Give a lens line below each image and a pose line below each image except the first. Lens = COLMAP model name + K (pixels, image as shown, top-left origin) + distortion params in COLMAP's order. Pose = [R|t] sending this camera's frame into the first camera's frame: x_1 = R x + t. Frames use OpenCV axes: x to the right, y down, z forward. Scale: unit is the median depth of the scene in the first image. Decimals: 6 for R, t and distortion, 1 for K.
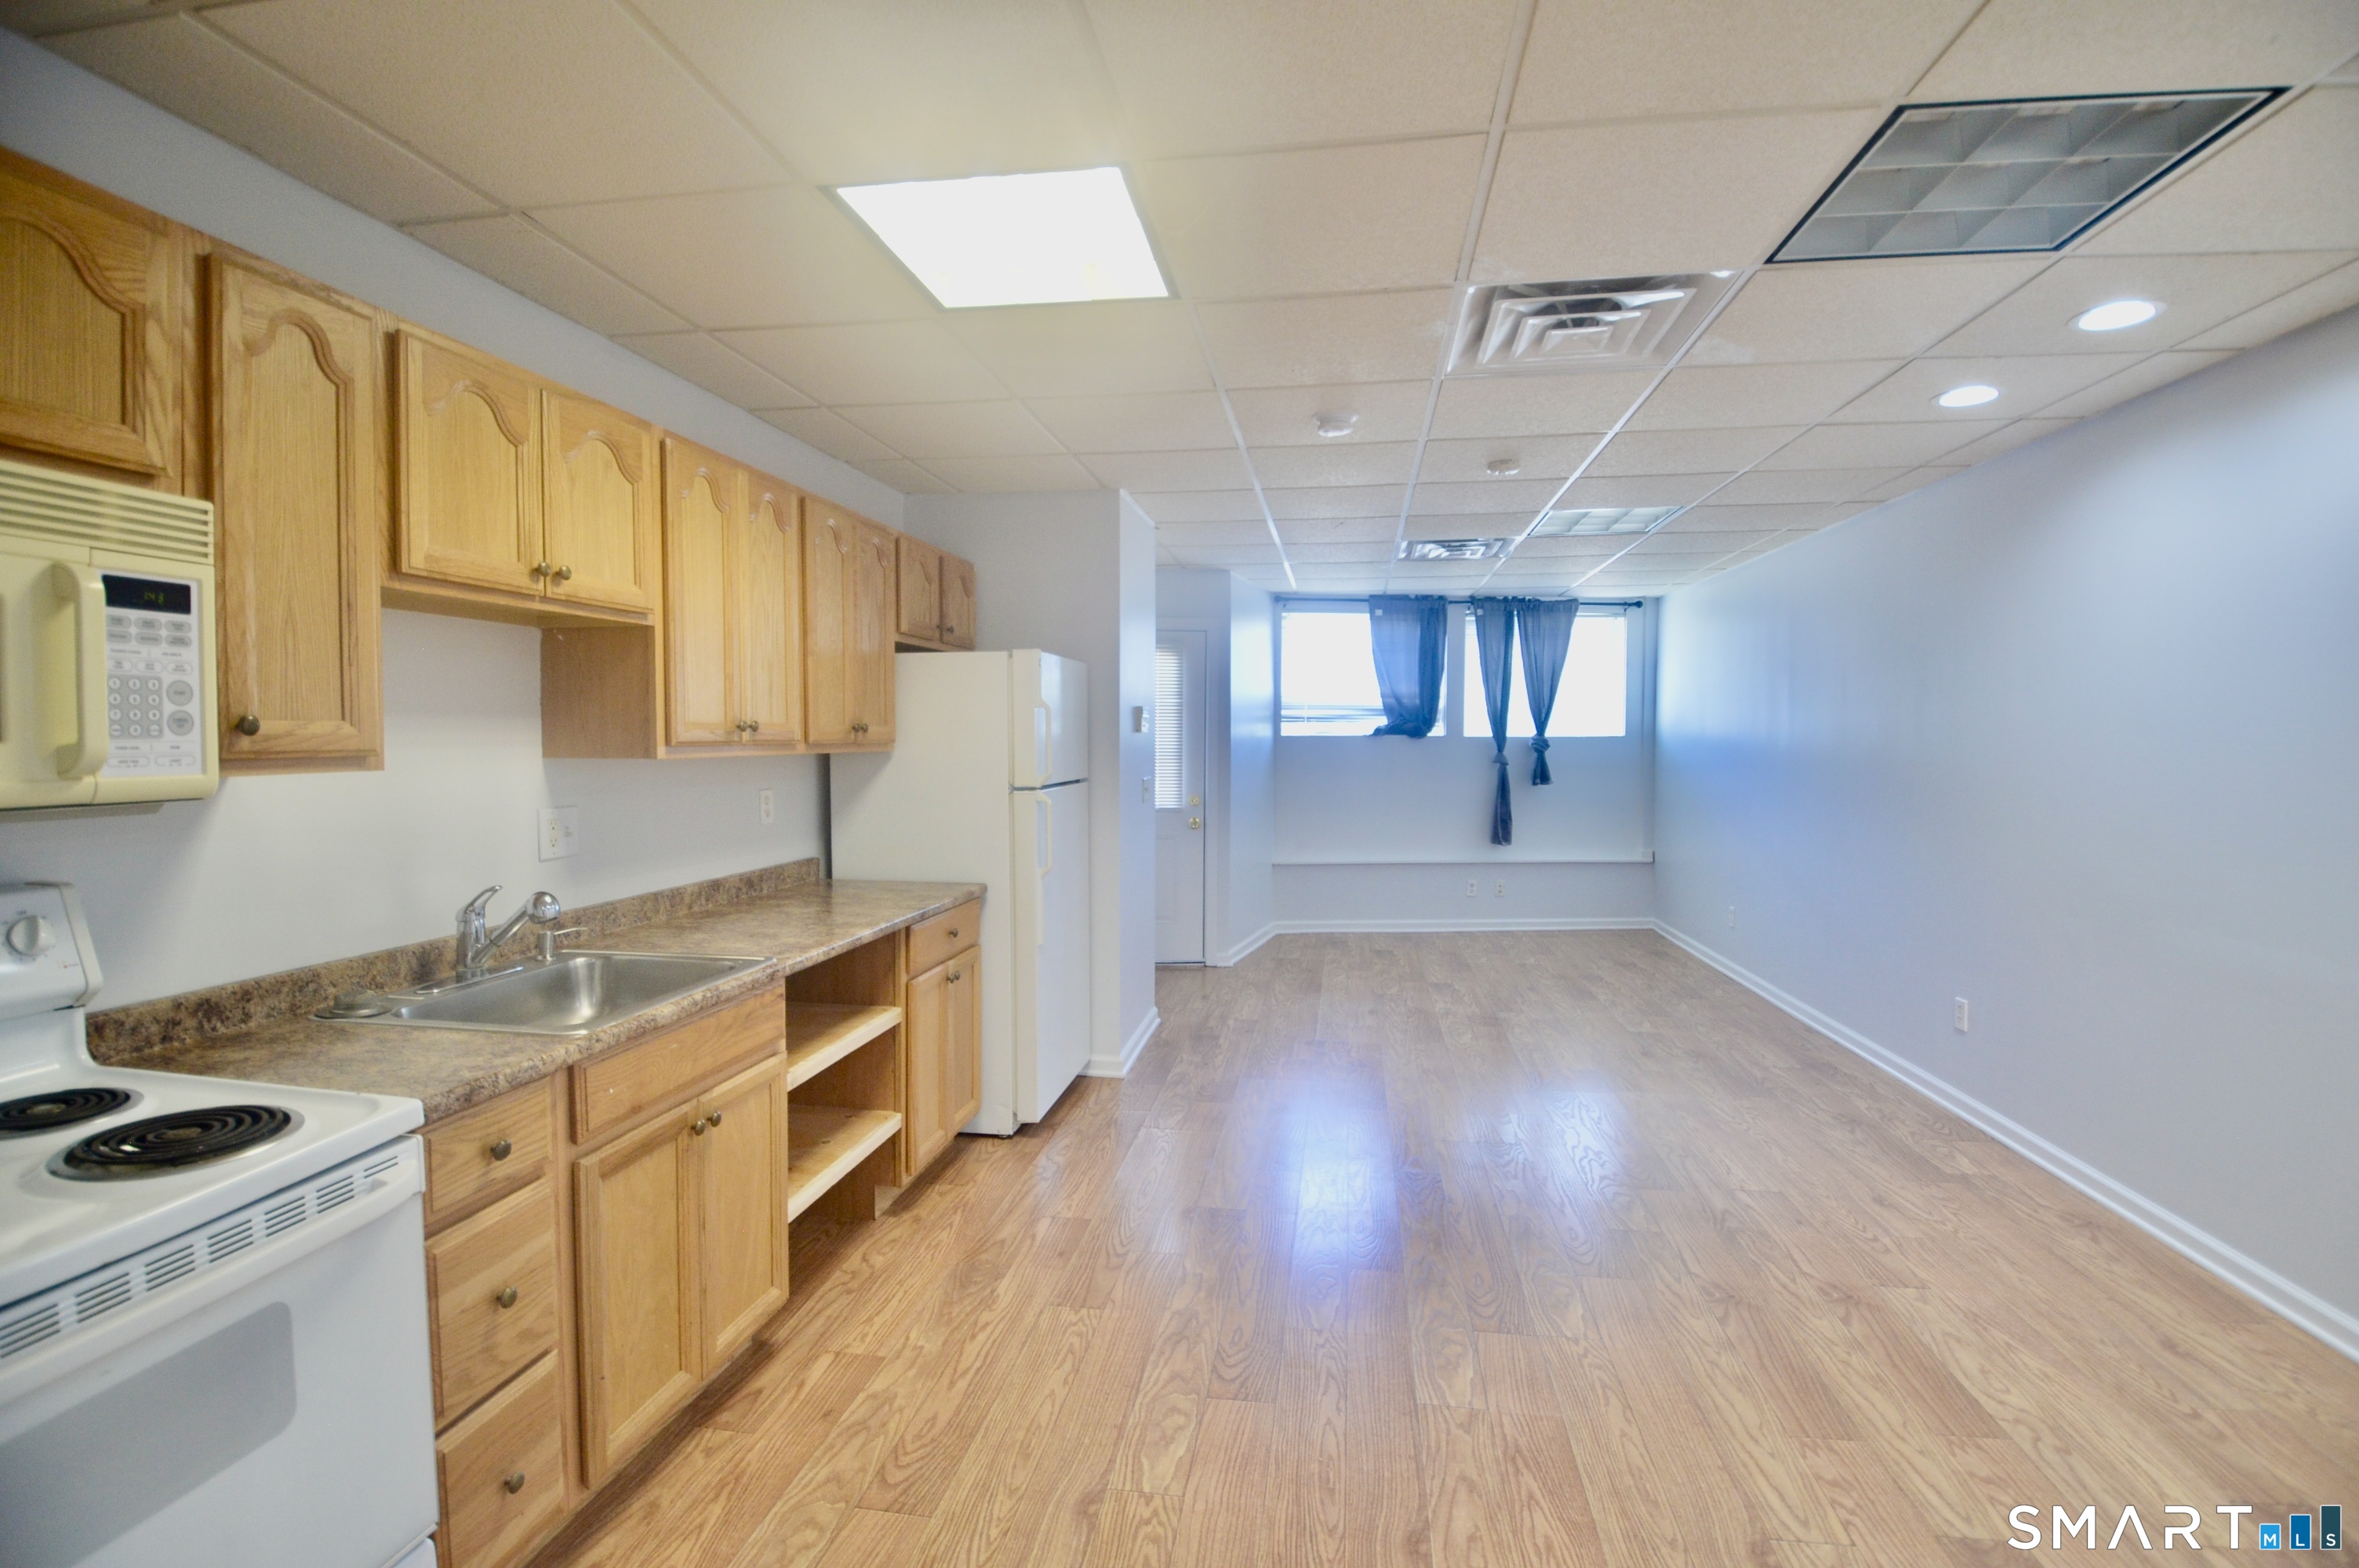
lens RADIAL K [[1060.6, 0, 1190.0], [0, 1060.6, 775.2], [0, 0, 1]] dist [-0.003149, -0.006243]
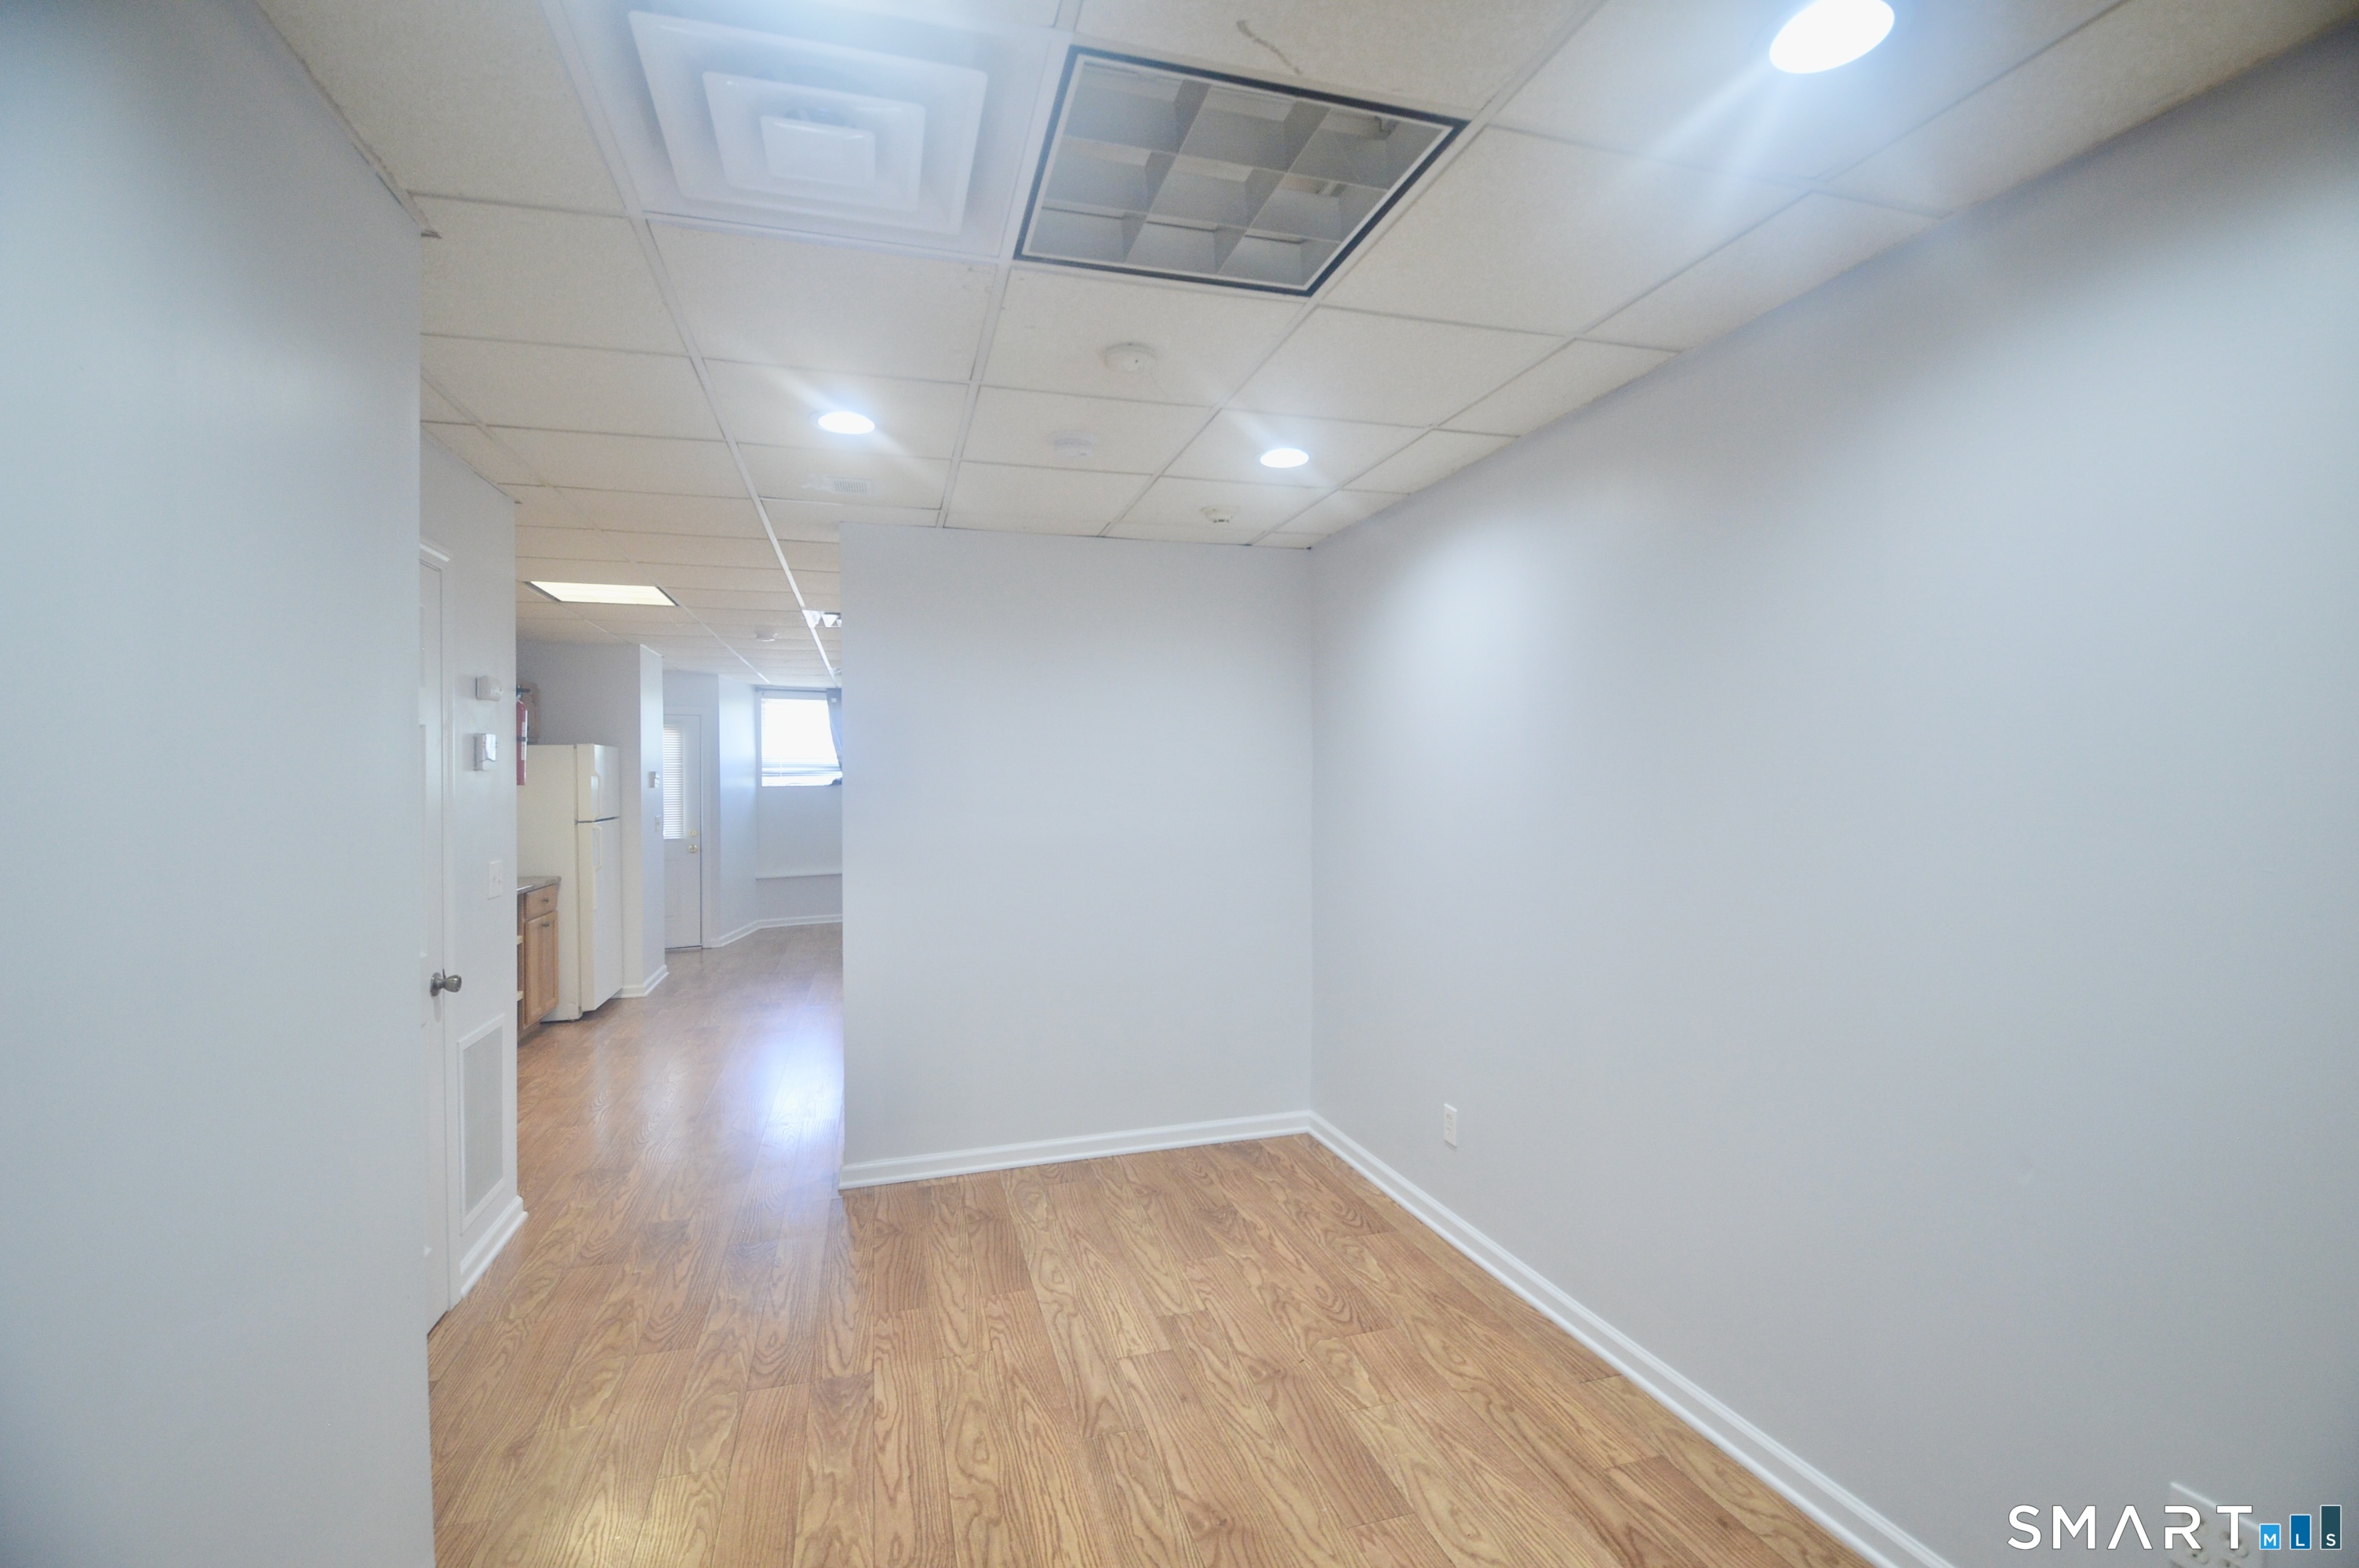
lens RADIAL K [[1060.6, 0, 1198.4], [0, 1060.6, 781.8], [0, 0, 1]] dist [-0.003149, -0.006243]
pose [[0.903231, -0.008934, 0.429062, 0.013180], [0.023023, 0.999352, -0.027658, 0.019526], [-0.428537, 0.034859, 0.902852, -1.120357]]
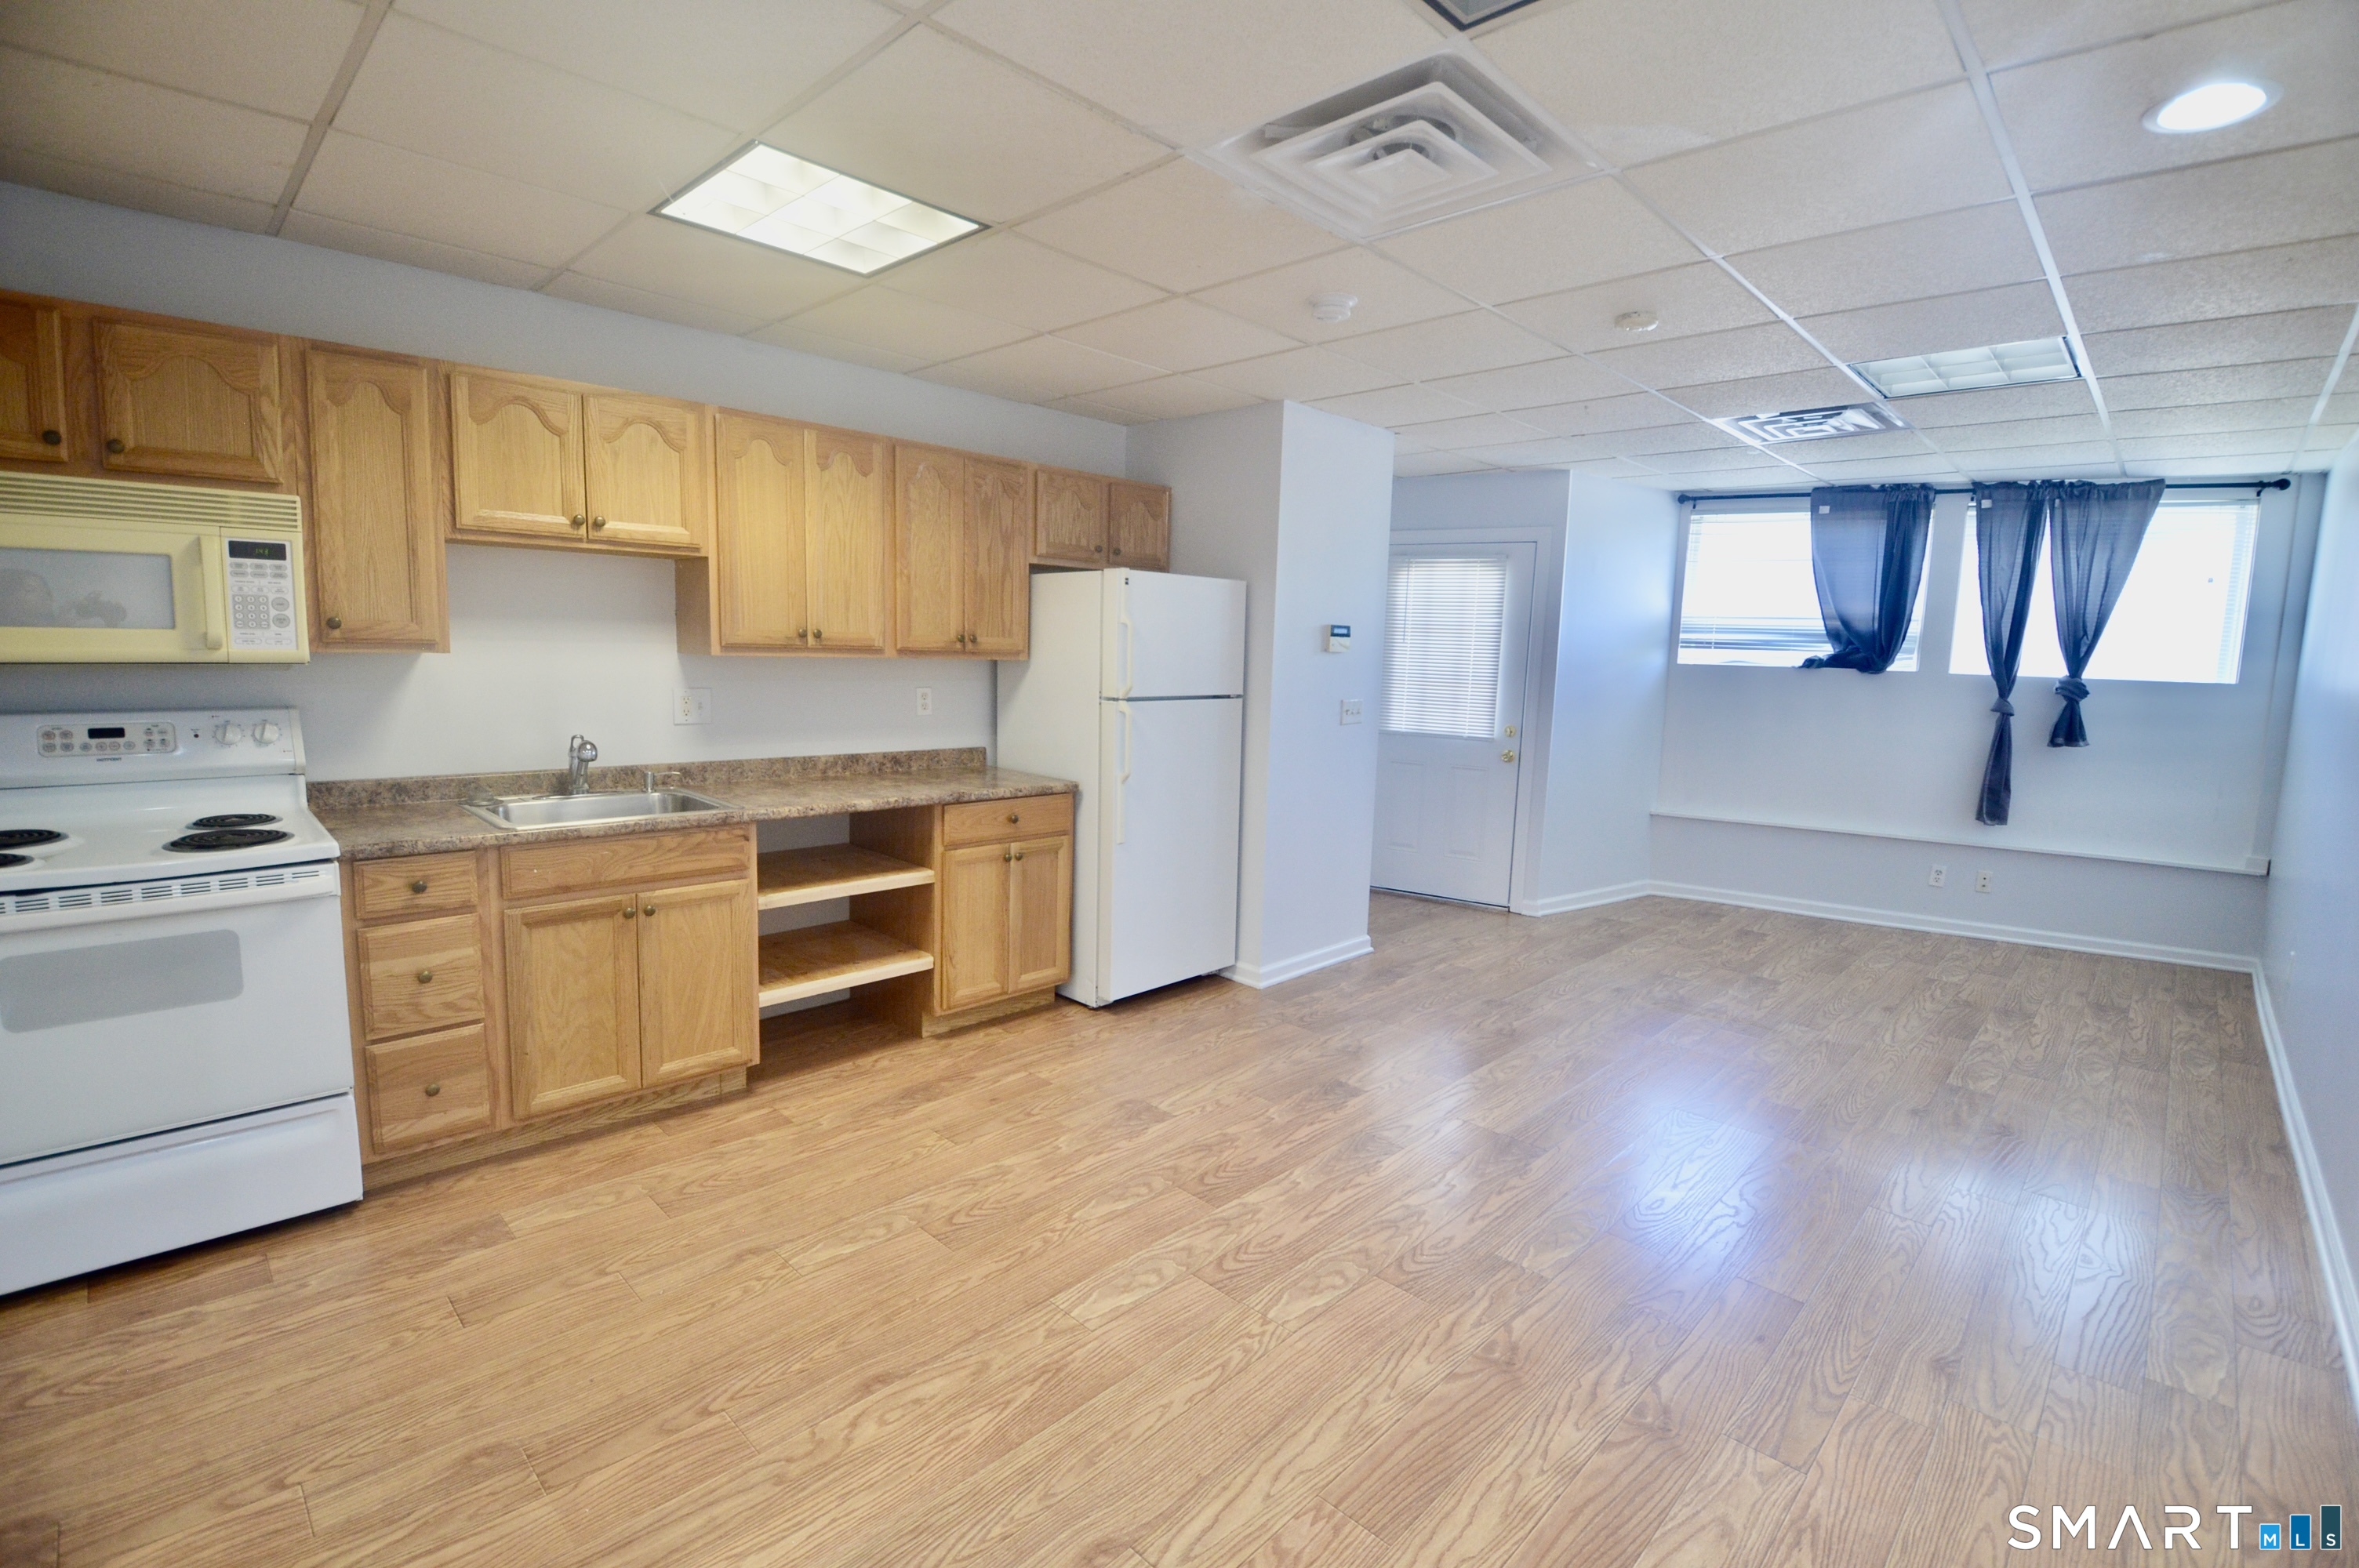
lens RADIAL K [[1060.6, 0, 1186.6], [0, 1060.6, 778.1], [0, 0, 1]] dist [-0.003149, -0.006243]
pose [[0.813966, 0.096864, -0.572779, 0.571311], [-0.051654, 0.994163, 0.094721, -0.013803], [0.578611, -0.047513, 0.814218, 0.169014]]
